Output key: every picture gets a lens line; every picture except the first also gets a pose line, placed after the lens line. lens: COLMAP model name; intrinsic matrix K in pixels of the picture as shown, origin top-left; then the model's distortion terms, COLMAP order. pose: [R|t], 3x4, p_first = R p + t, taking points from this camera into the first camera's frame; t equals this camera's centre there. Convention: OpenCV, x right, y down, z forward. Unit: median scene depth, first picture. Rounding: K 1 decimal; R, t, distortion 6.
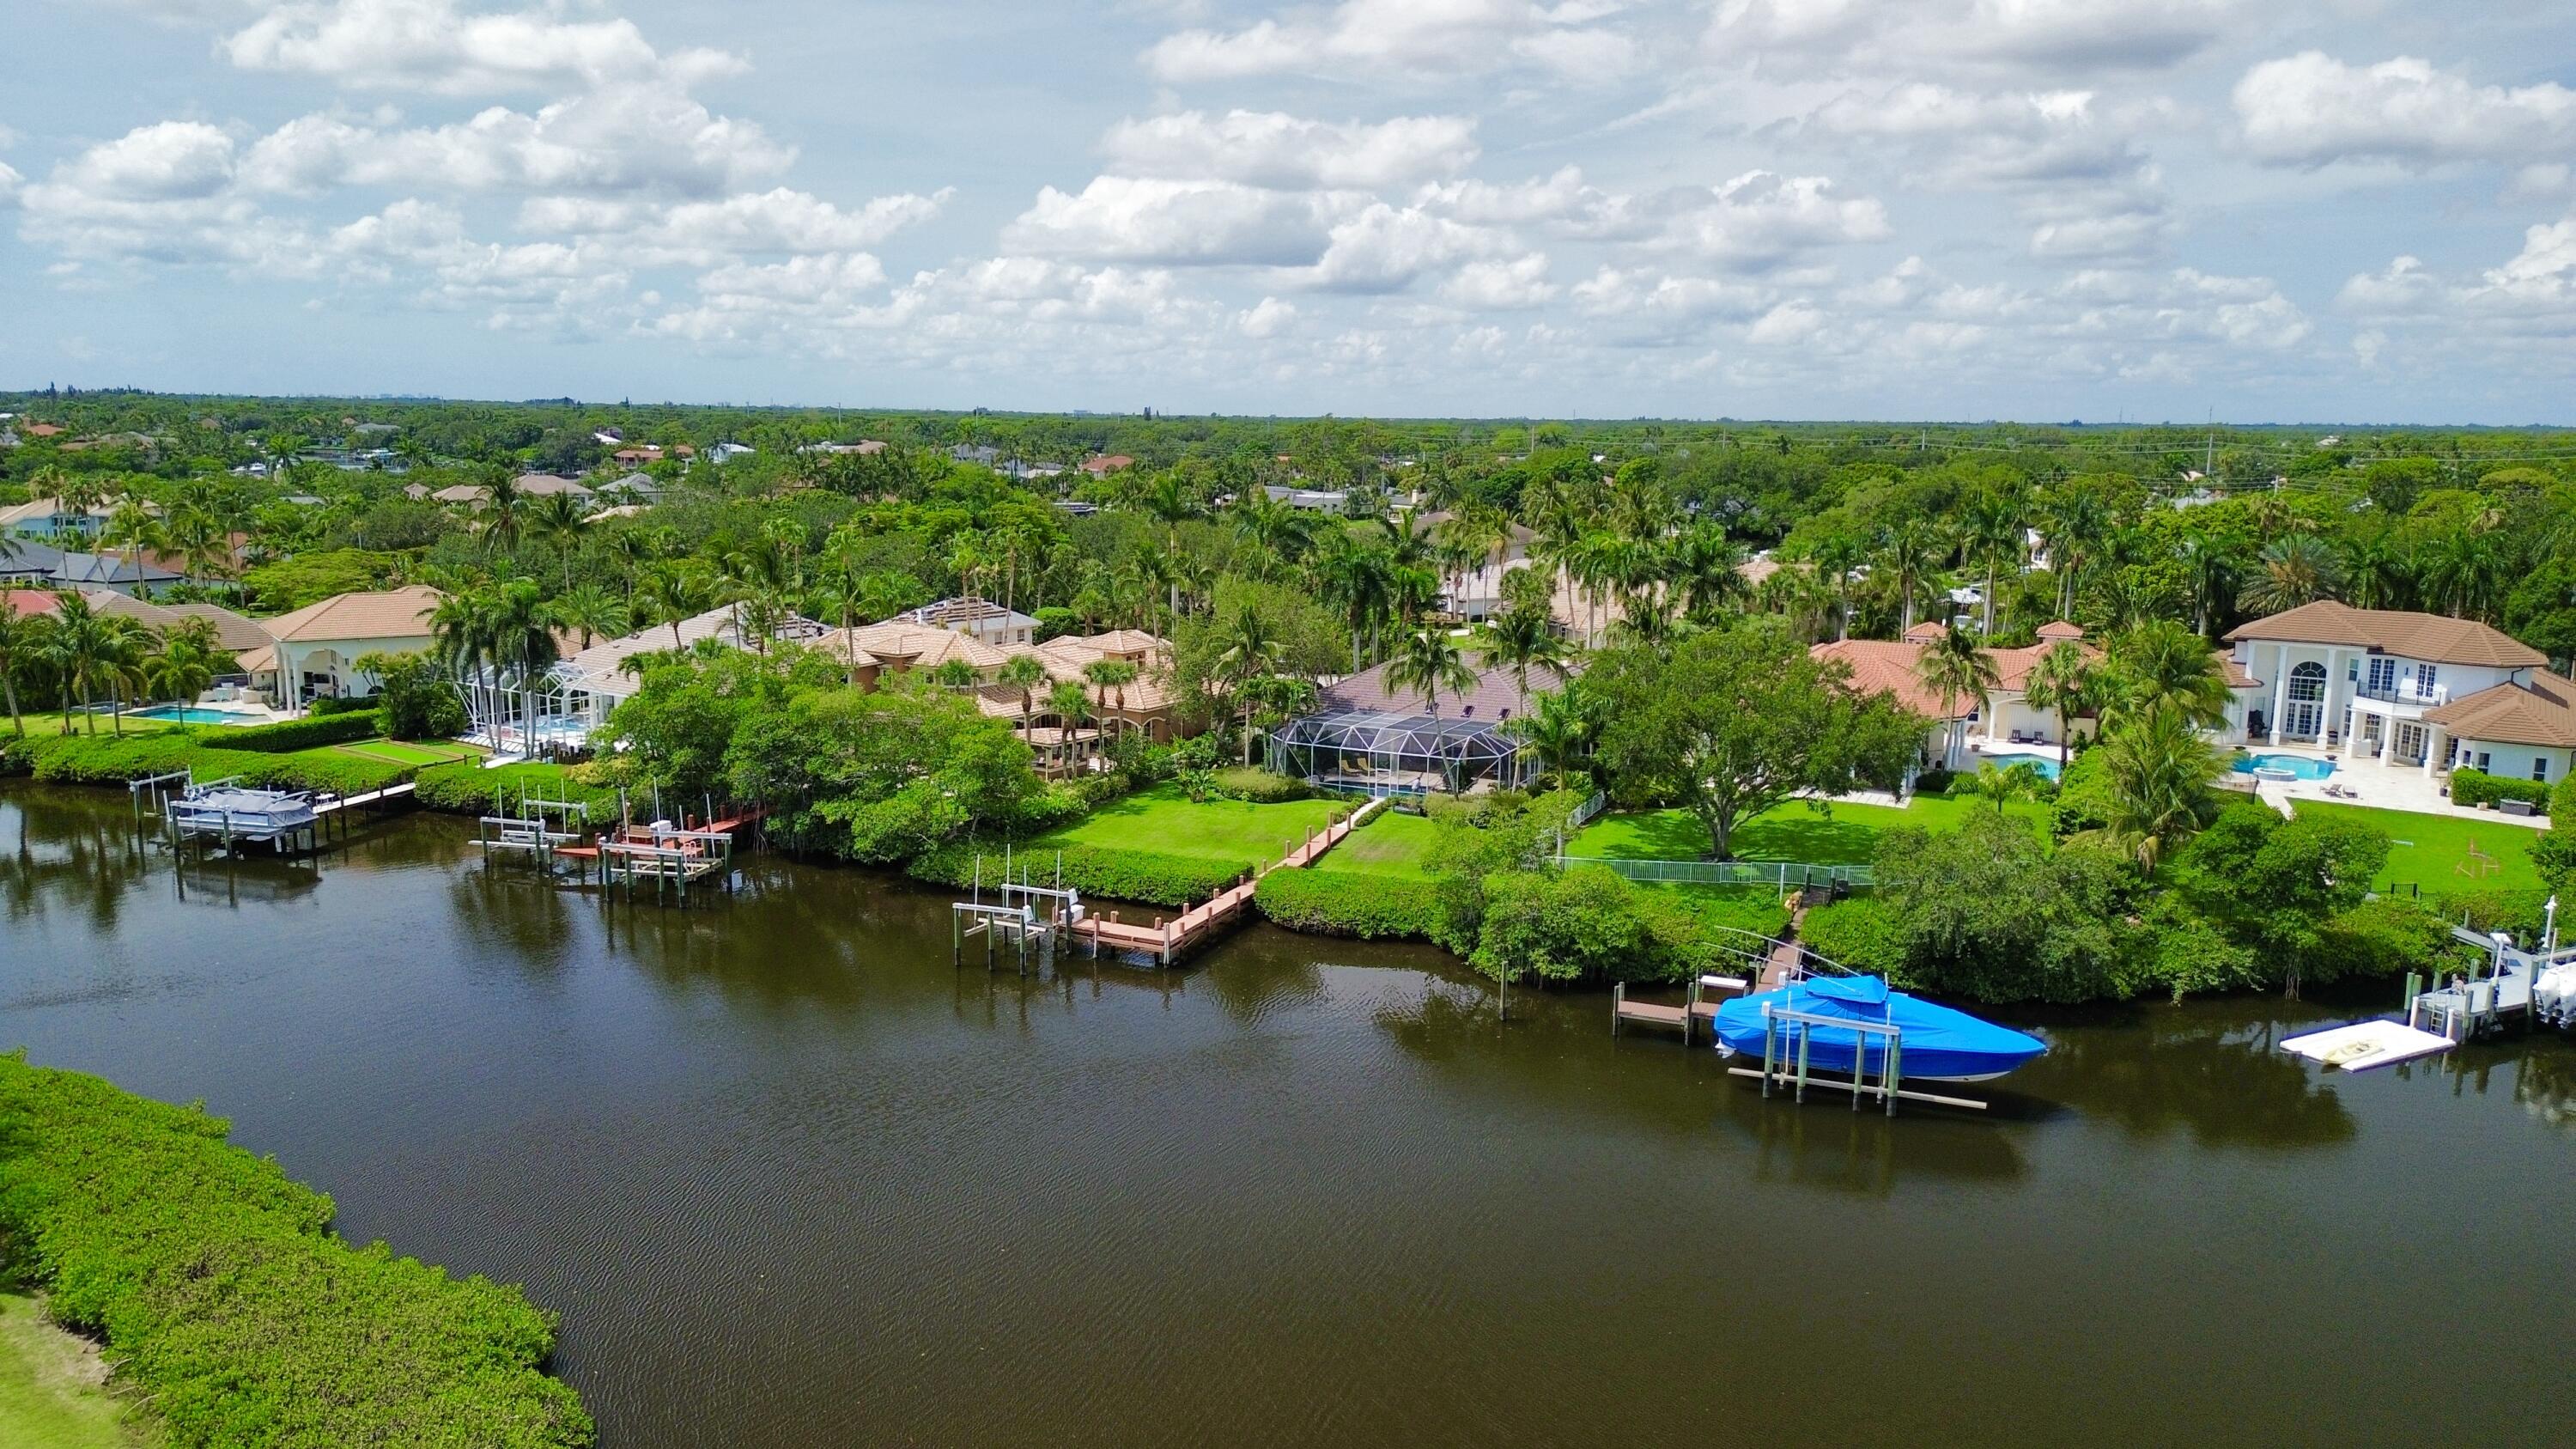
lens RADIAL K [[1776.7, 0, 1288.0], [0, 1776.7, 724.5], [0, 0, 1]] dist [0.001494, -0.000345]
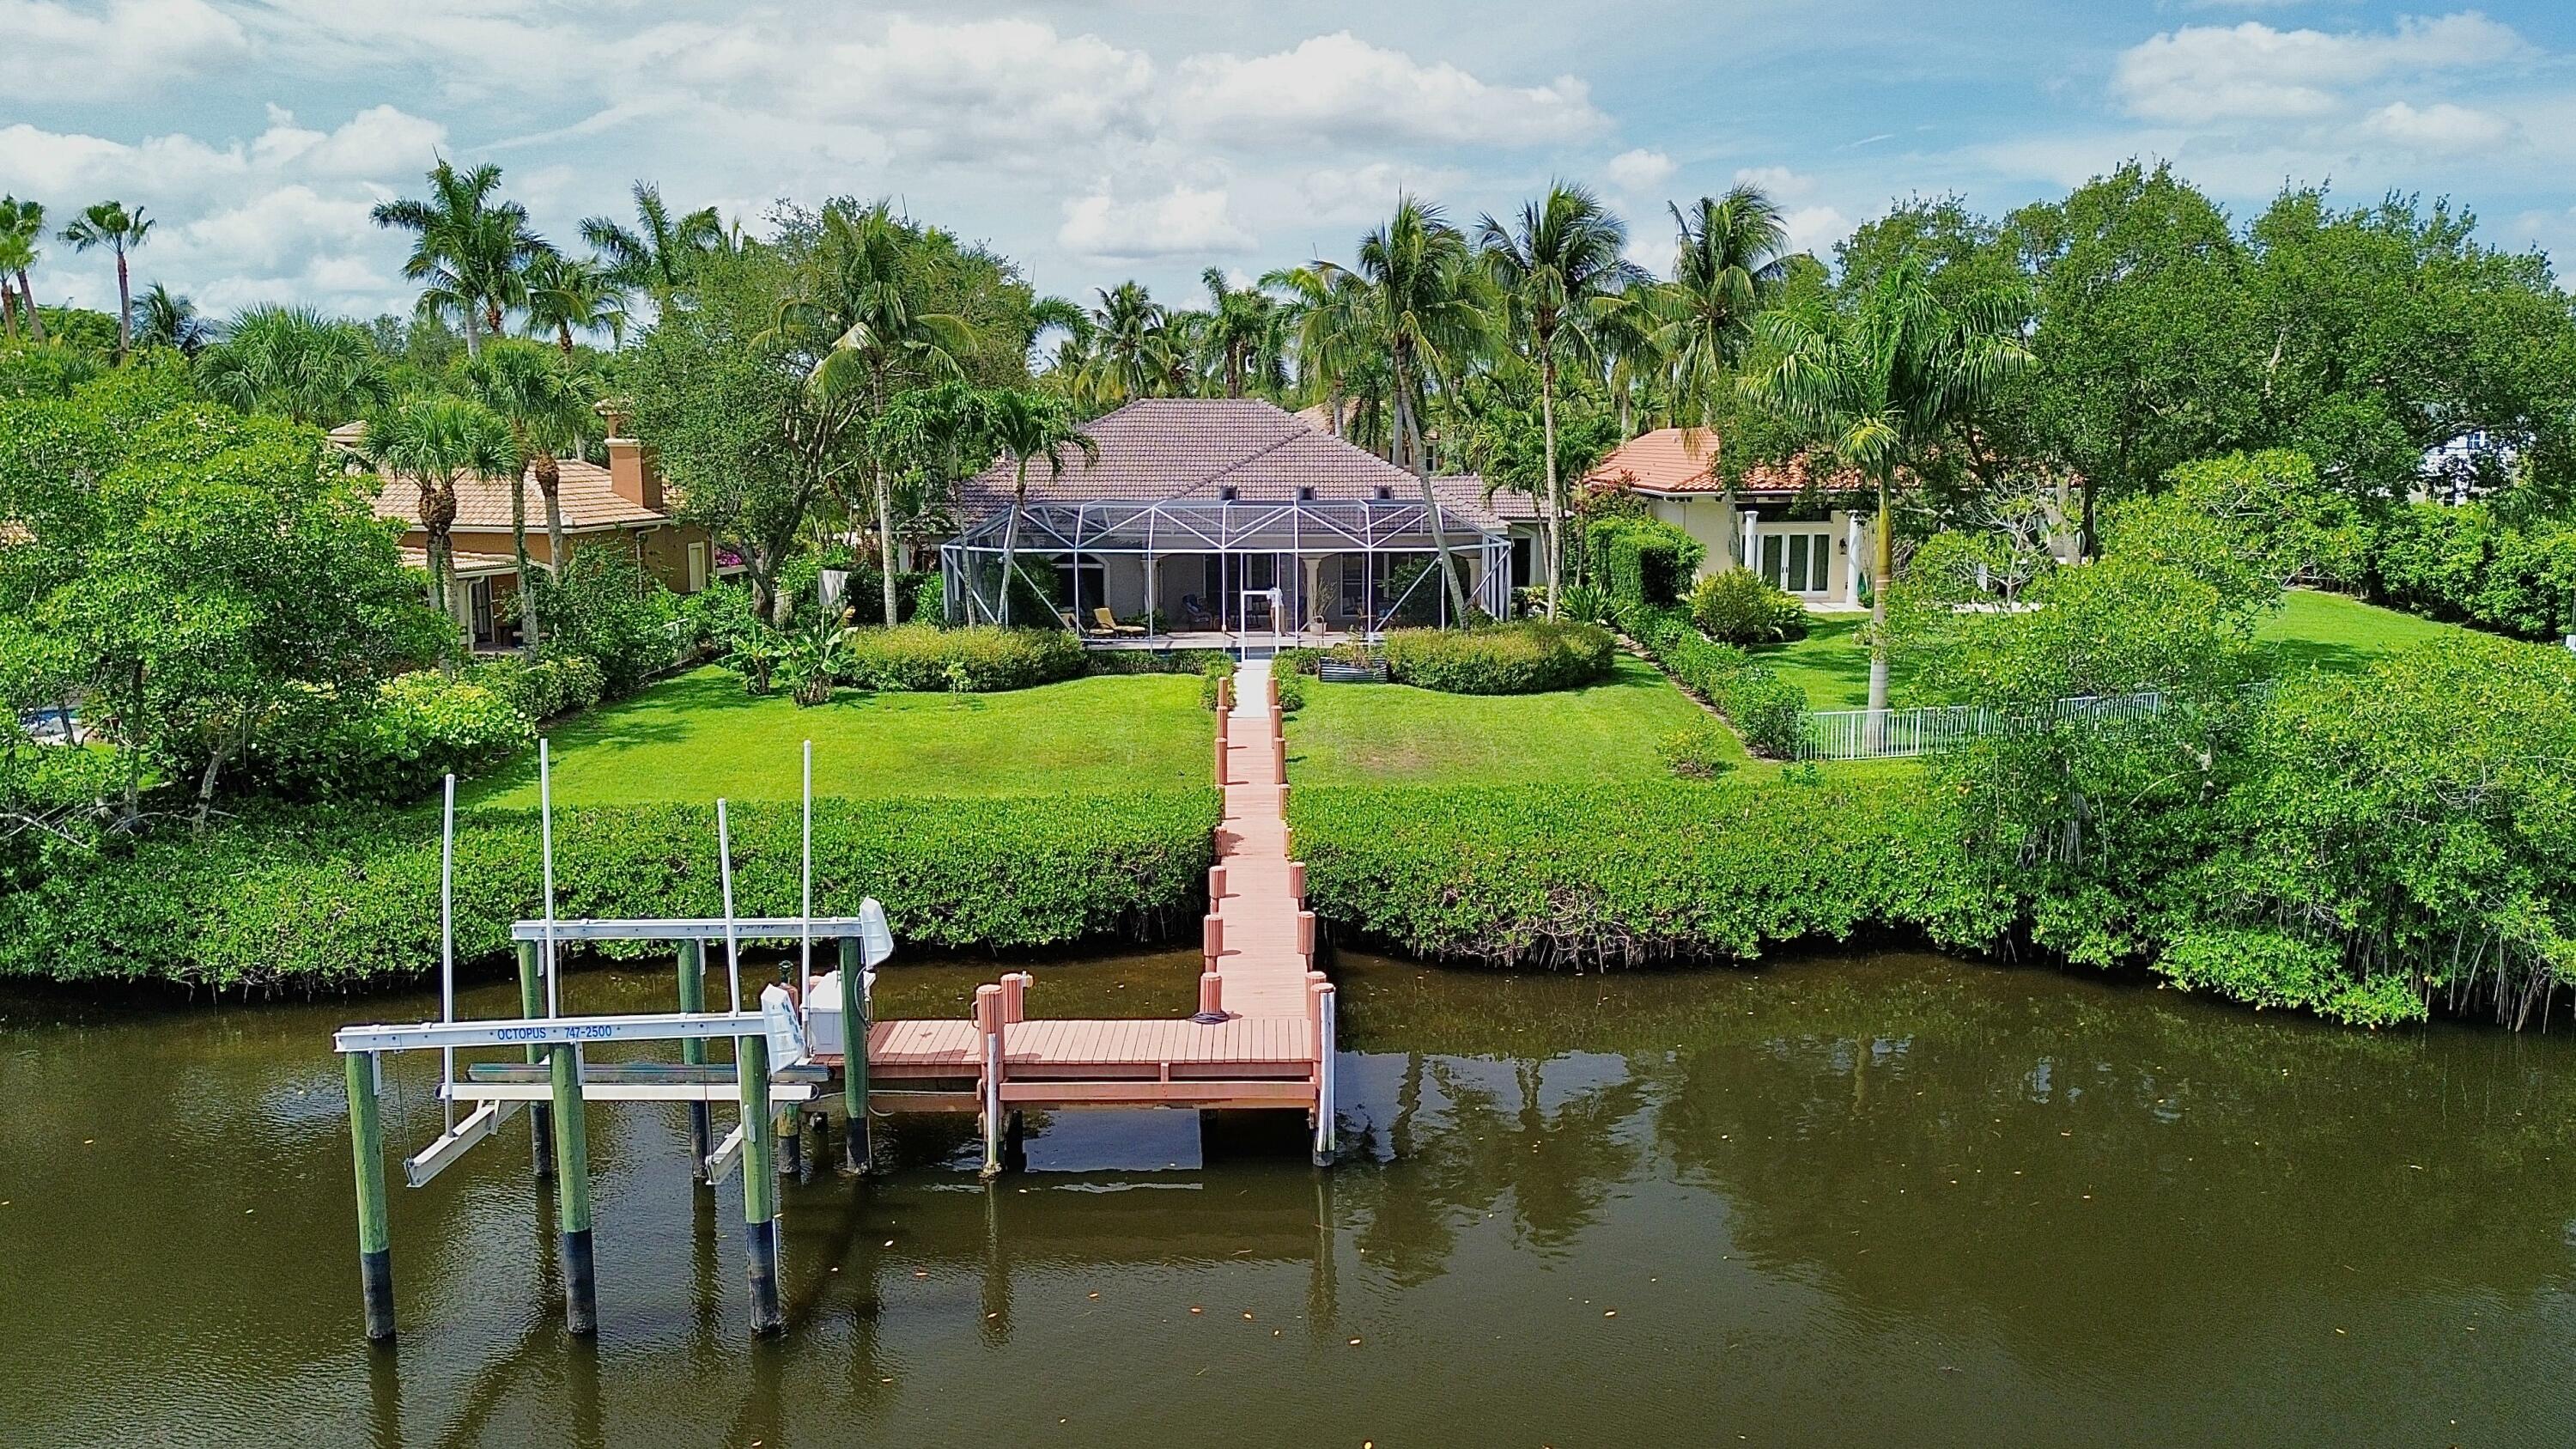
lens RADIAL K [[1874.2, 0, 1294.9], [0, 1874.2, 769.3], [0, 0, 1]] dist [0.009675, 0.003483]
pose [[0.898532, -0.083585, 0.430875, -0.137916], [0.080655, 0.996426, 0.025101, 0.057448], [-0.431433, 0.012198, 0.902062, 0.585957]]
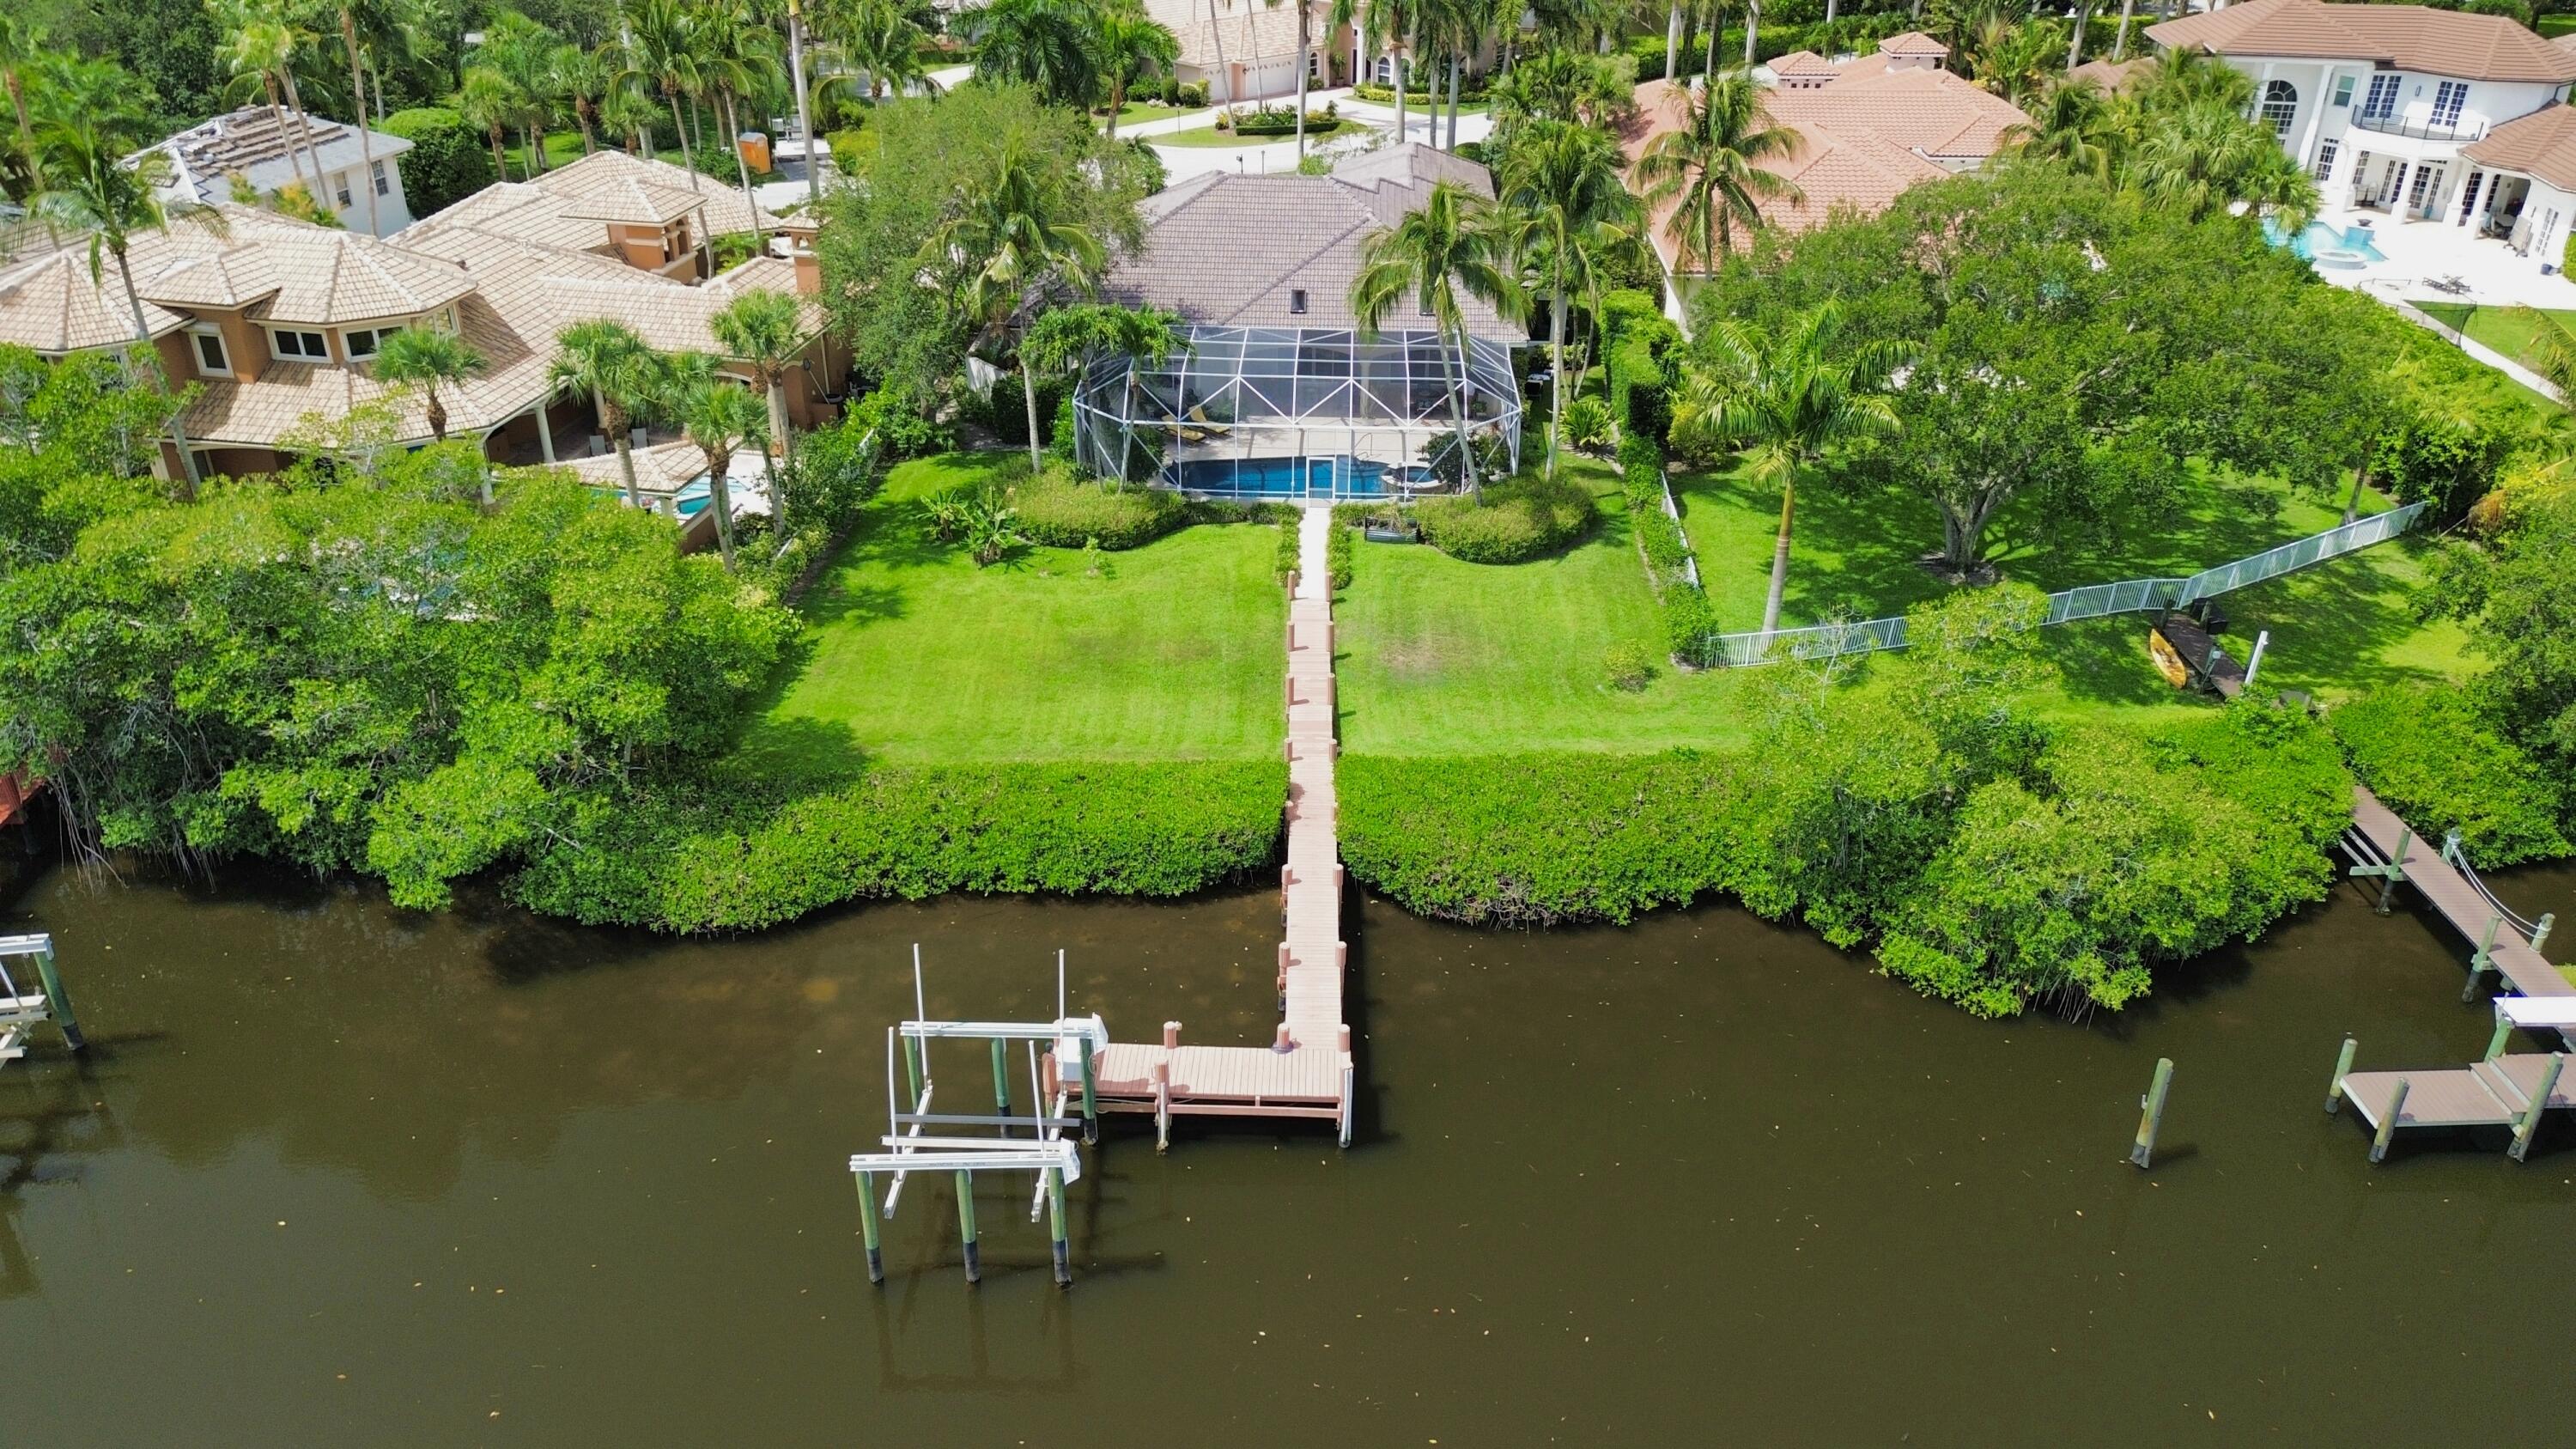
lens RADIAL K [[1776.7, 0, 1288.0], [0, 1776.7, 724.5], [0, 0, 1]] dist [0.001494, -0.000345]
pose [[0.916222, -0.201846, 0.346114, -0.165552], [0.070240, 0.931376, 0.357219, -0.095371], [-0.394465, -0.302981, 0.867525, 0.494915]]
